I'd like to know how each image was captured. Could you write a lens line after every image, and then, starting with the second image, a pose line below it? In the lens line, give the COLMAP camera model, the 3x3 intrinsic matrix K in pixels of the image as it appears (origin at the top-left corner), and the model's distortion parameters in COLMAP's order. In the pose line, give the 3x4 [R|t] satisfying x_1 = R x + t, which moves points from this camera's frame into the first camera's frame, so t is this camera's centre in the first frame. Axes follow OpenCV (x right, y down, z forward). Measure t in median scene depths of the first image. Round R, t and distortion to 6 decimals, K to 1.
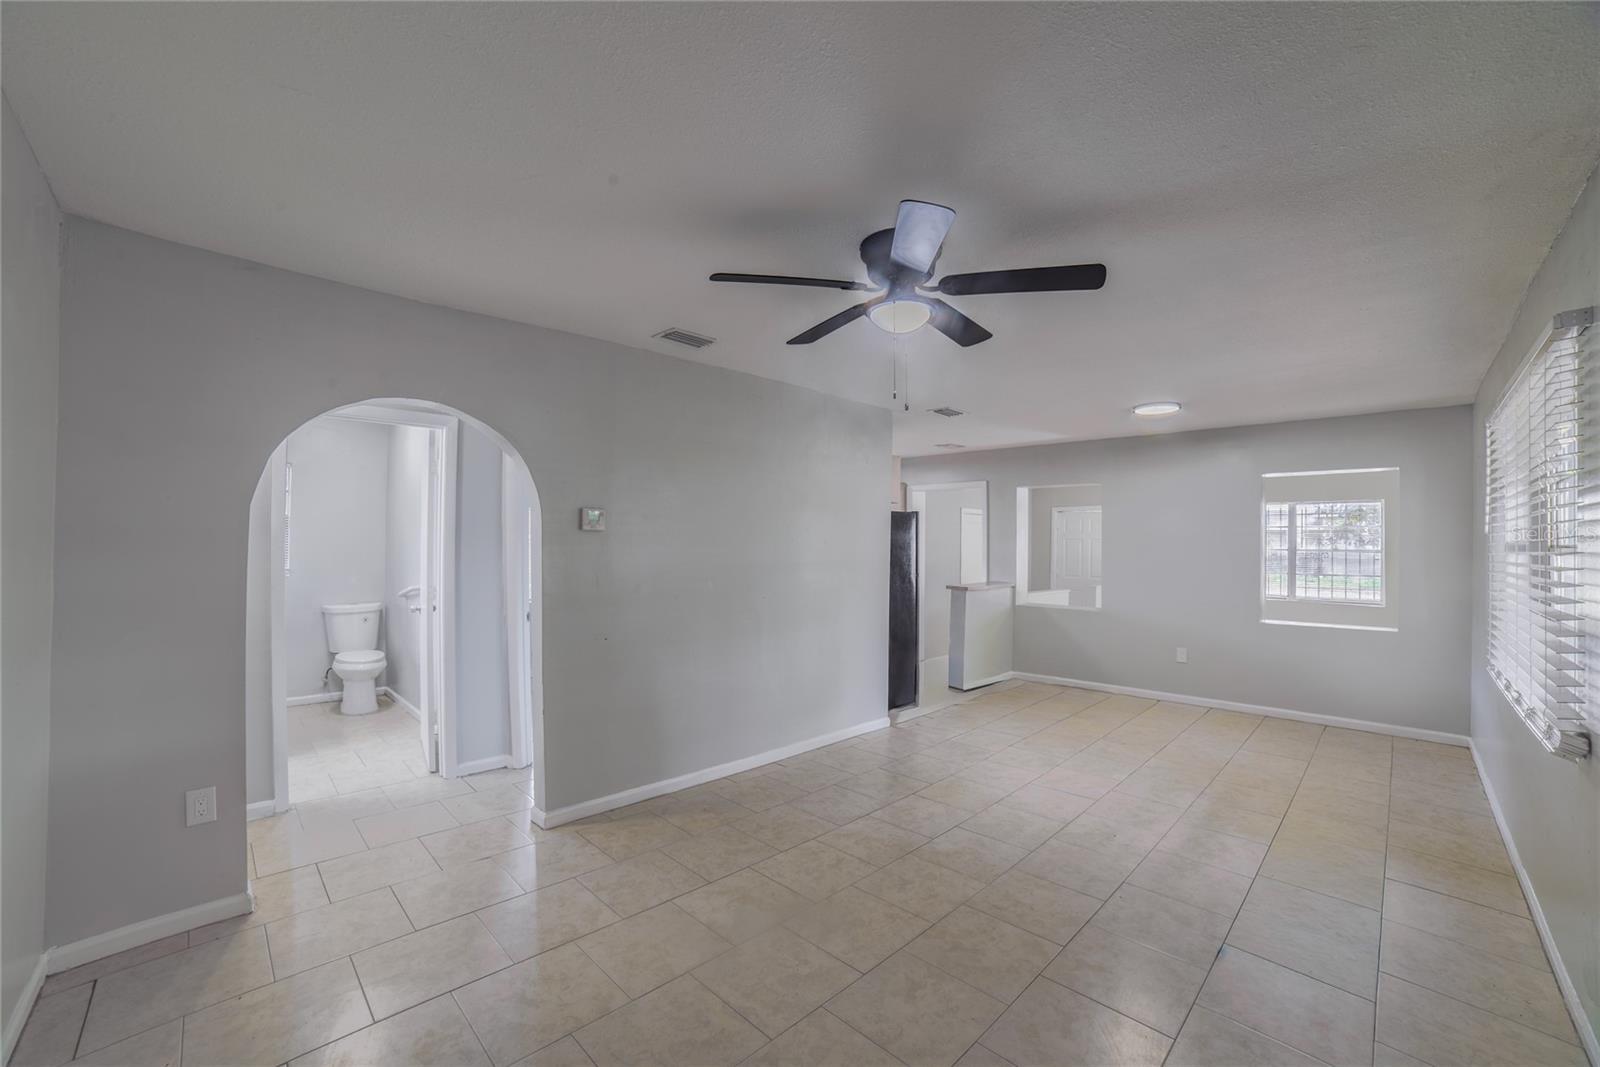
lens RADIAL K [[661.2, 0, 799.2], [0, 661.2, 552.8], [0, 0, 1]] dist [-0.035571, 0.000298]
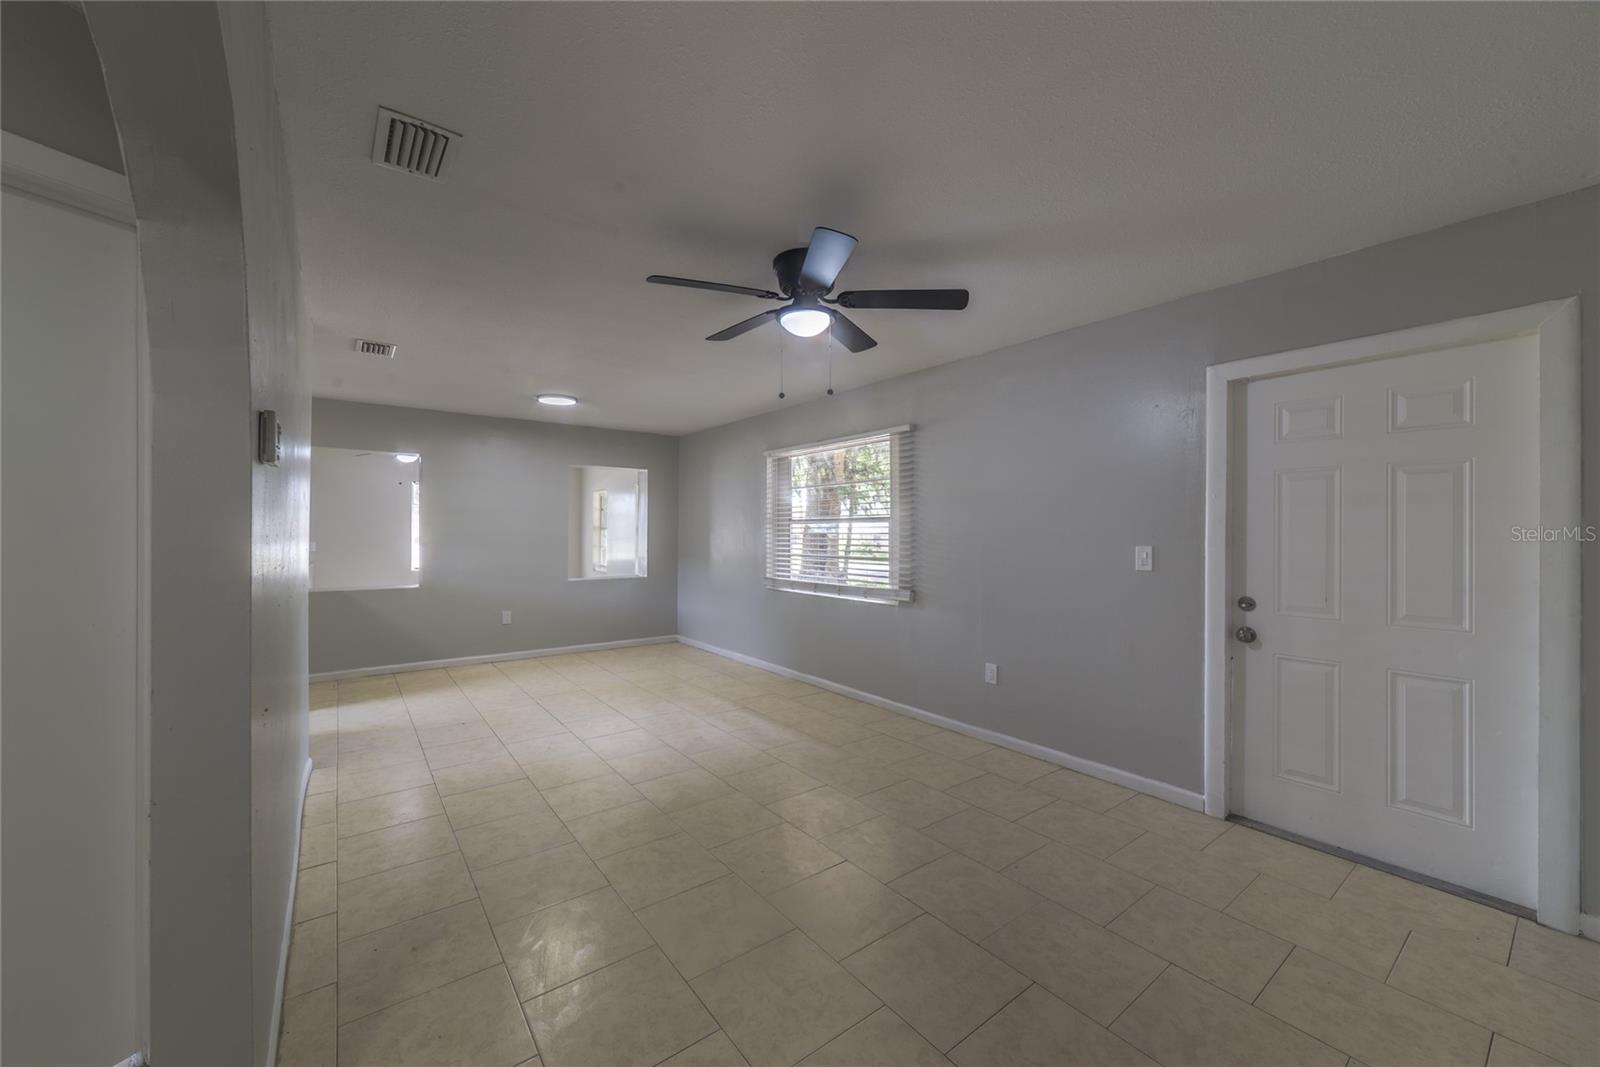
lens RADIAL K [[616.0, 0, 816.2], [0, 616.0, 528.6], [0, 0, 1]] dist [0.000011, 0.000048]
pose [[0.138689, -0.011393, 0.990270, -0.659402], [0.012416, 0.999875, 0.009764, -0.000911], [-0.990258, 0.010941, 0.138813, 0.533944]]
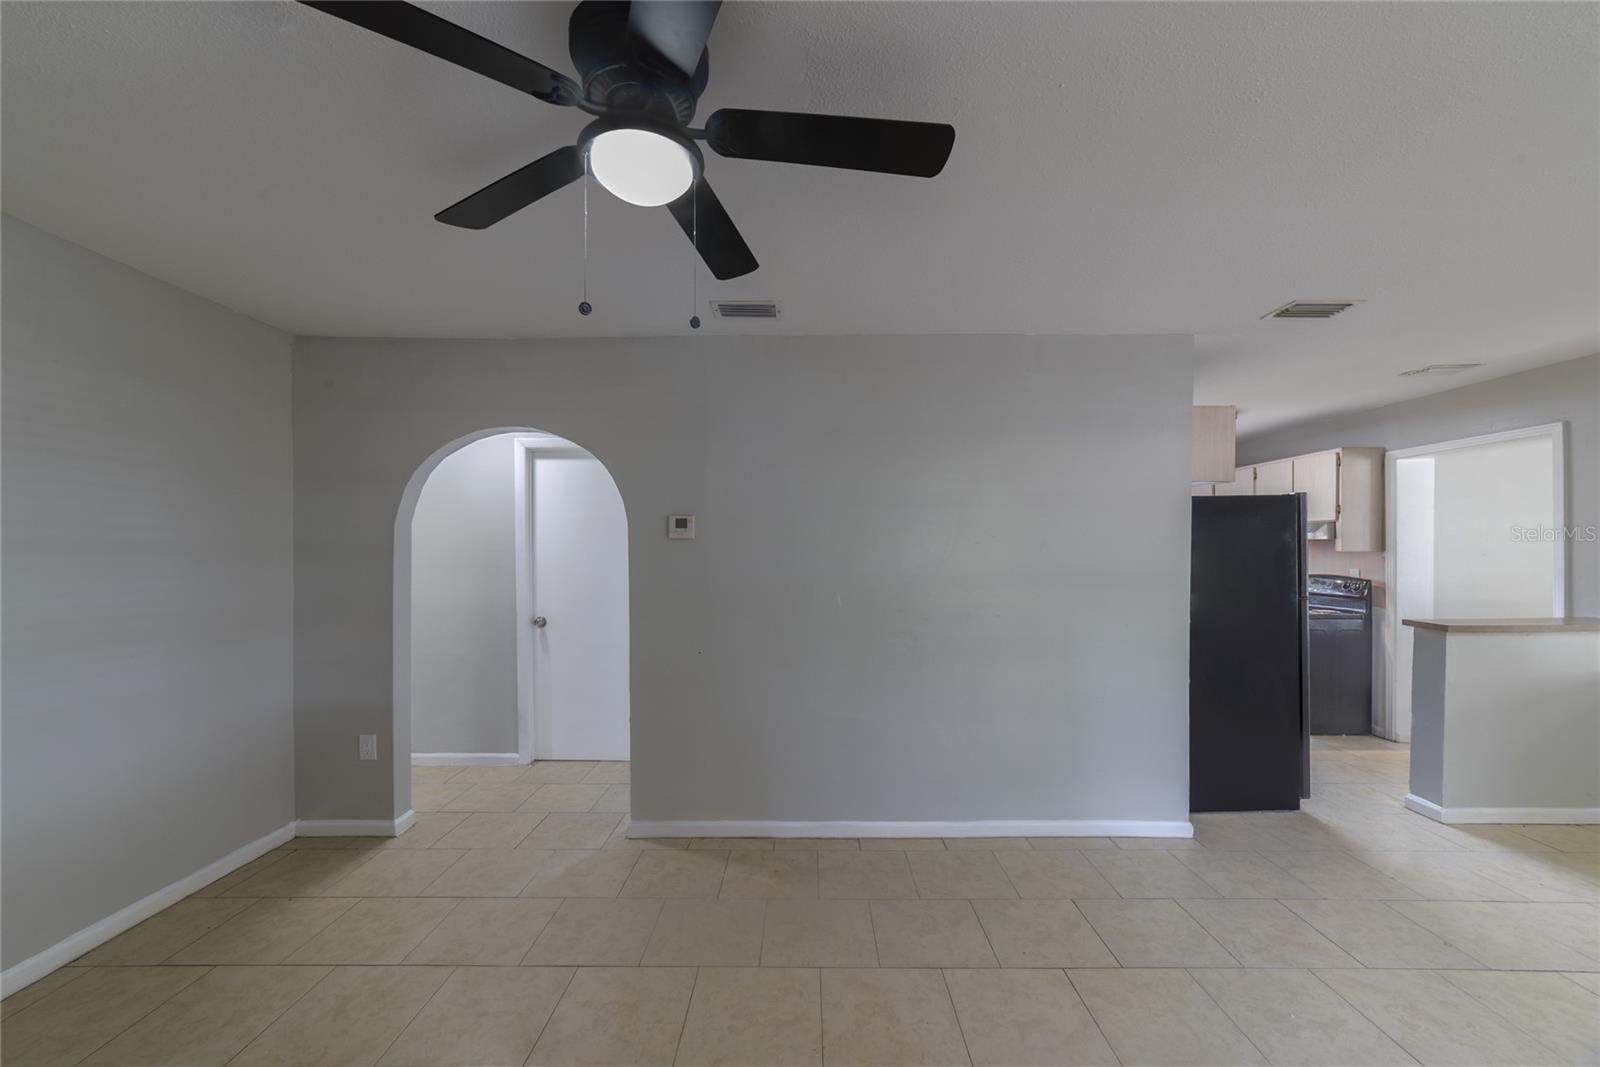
lens RADIAL K [[634.3, 0, 794.3], [0, 634.3, 554.2], [0, 0, 1]] dist [0.012848, 0.000587]
pose [[0.709577, -0.006922, -0.704594, 0.437725], [-0.000697, 0.999944, -0.010525, -0.000070], [0.704628, 0.007959, 0.709532, 0.440746]]
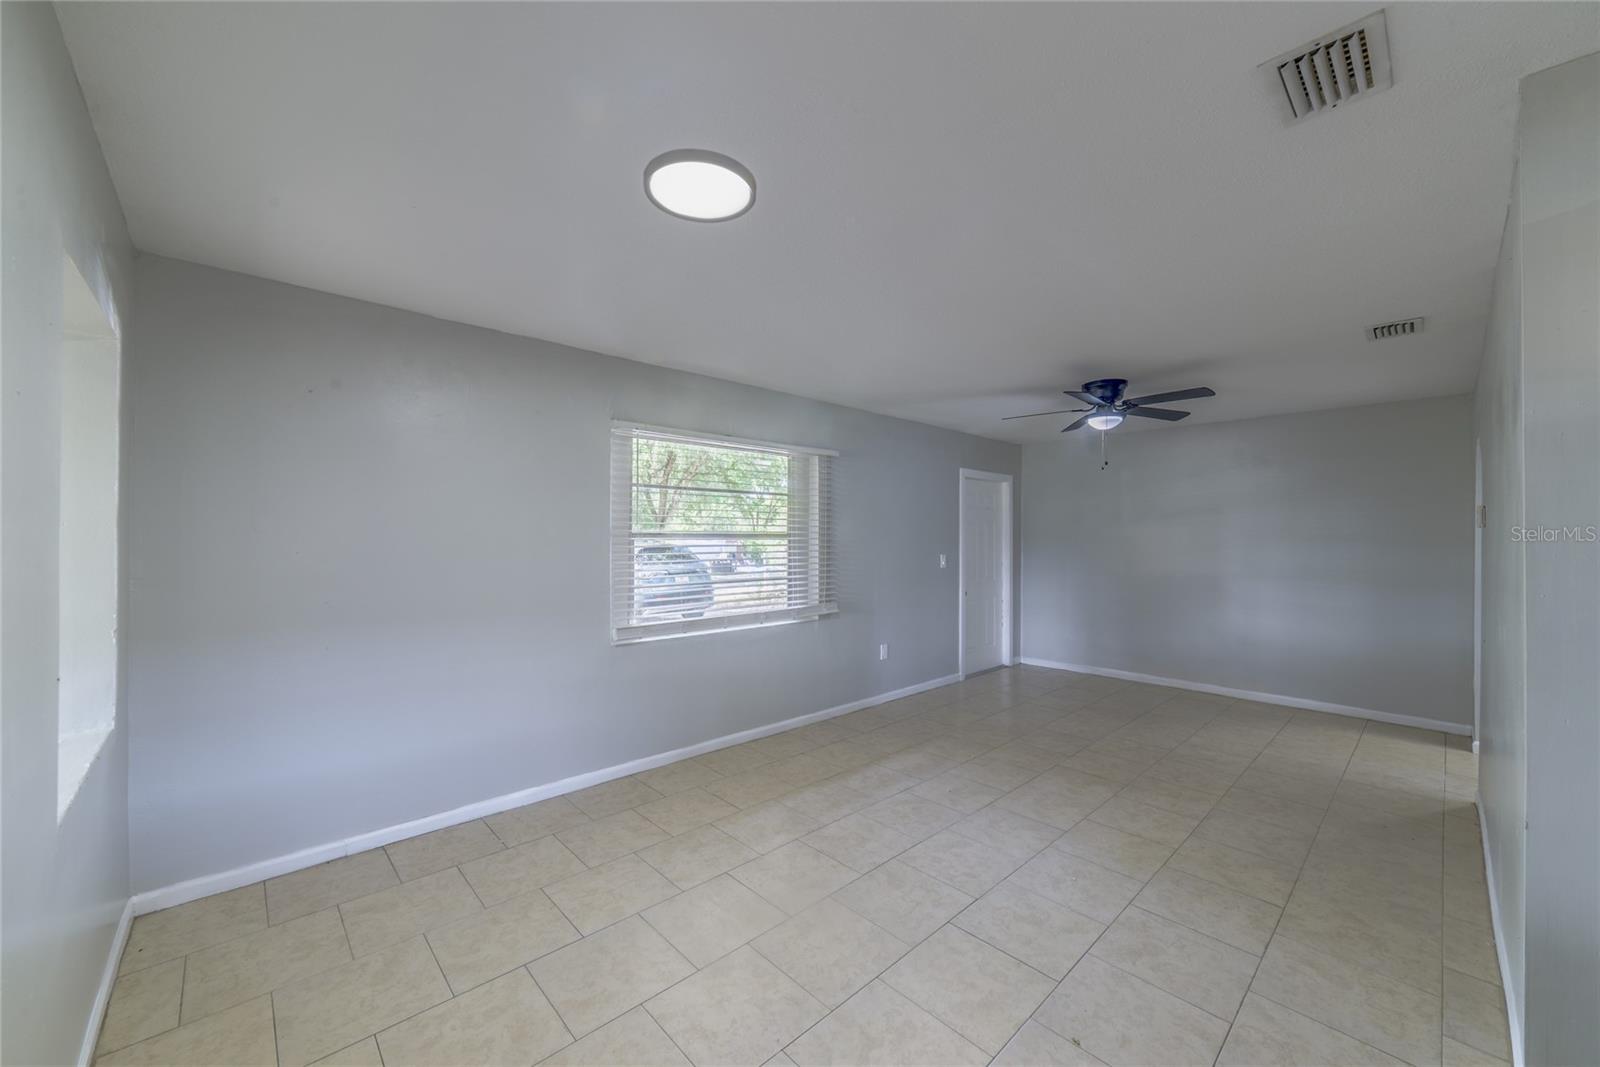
lens RADIAL K [[603.7, 0, 782.0], [0, 603.7, 537.4], [0, 0, 1]] dist [-0.004333, 0.000041]
pose [[-0.997883, -0.014419, 0.063416, 0.657062], [-0.014016, 0.999879, 0.006787, -0.013571], [-0.063506, 0.005884, -0.997964, 1.890721]]
